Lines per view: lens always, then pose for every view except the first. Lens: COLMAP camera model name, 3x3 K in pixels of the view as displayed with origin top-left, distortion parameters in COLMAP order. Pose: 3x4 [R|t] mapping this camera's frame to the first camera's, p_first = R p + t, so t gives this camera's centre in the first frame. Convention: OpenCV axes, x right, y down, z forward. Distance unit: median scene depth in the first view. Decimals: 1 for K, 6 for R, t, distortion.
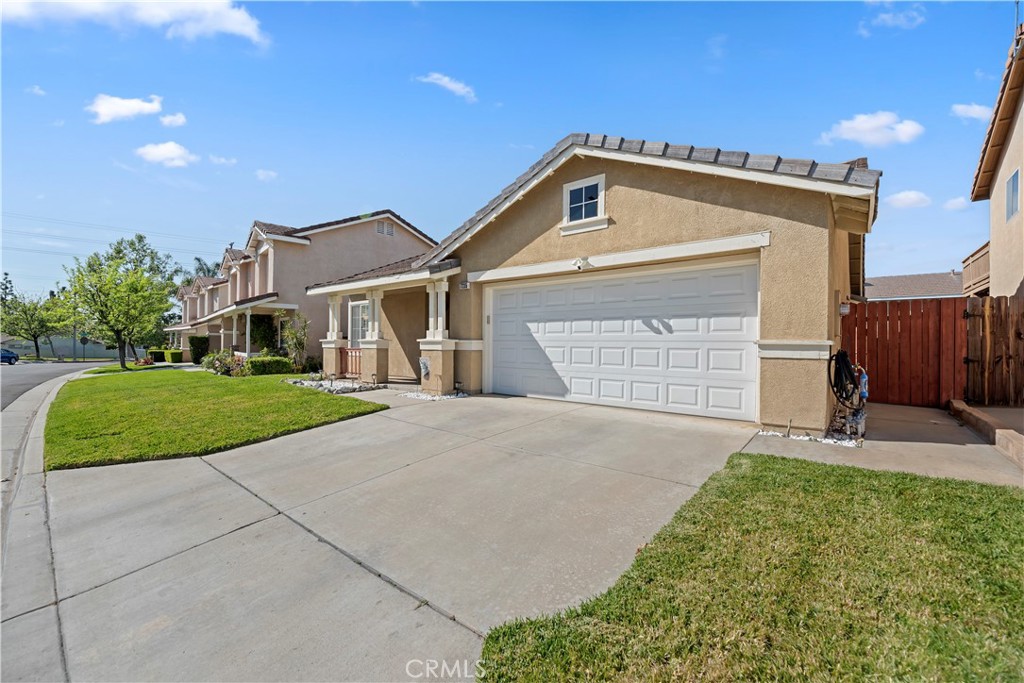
lens RADIAL K [[420.0, 0, 532.1], [0, 420.0, 340.9], [0, 0, 1]] dist [0.000088, 0.000023]
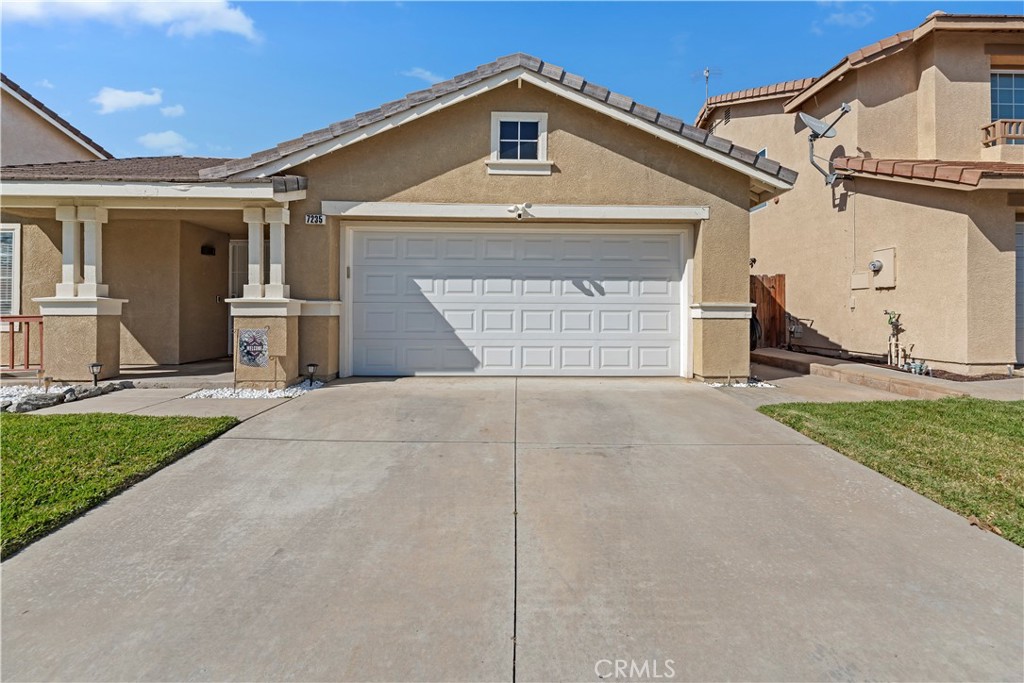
lens RADIAL K [[417.3, 0, 512.5], [0, 417.3, 305.4], [0, 0, 1]] dist [-0.002569, -0.000315]
pose [[0.768477, 0.002966, 0.639870, -0.404280], [-0.002551, 0.999996, -0.001572, 0.006319], [-0.639872, -0.000425, 0.768481, 0.341263]]
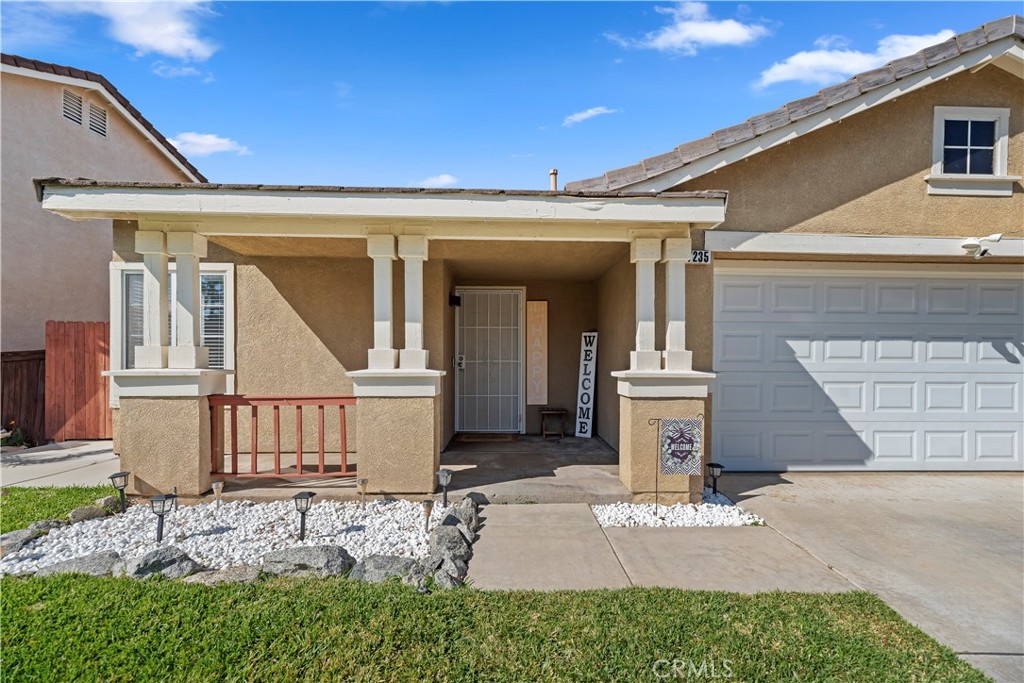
lens RADIAL K [[409.4, 0, 505.7], [0, 409.4, 359.8], [0, 0, 1]] dist [0.000572, 0.000224]
pose [[0.766120, -0.006384, 0.642666, -0.732633], [-0.004301, 0.999877, 0.015060, -0.025759], [-0.642683, -0.014302, 0.765999, 0.921449]]
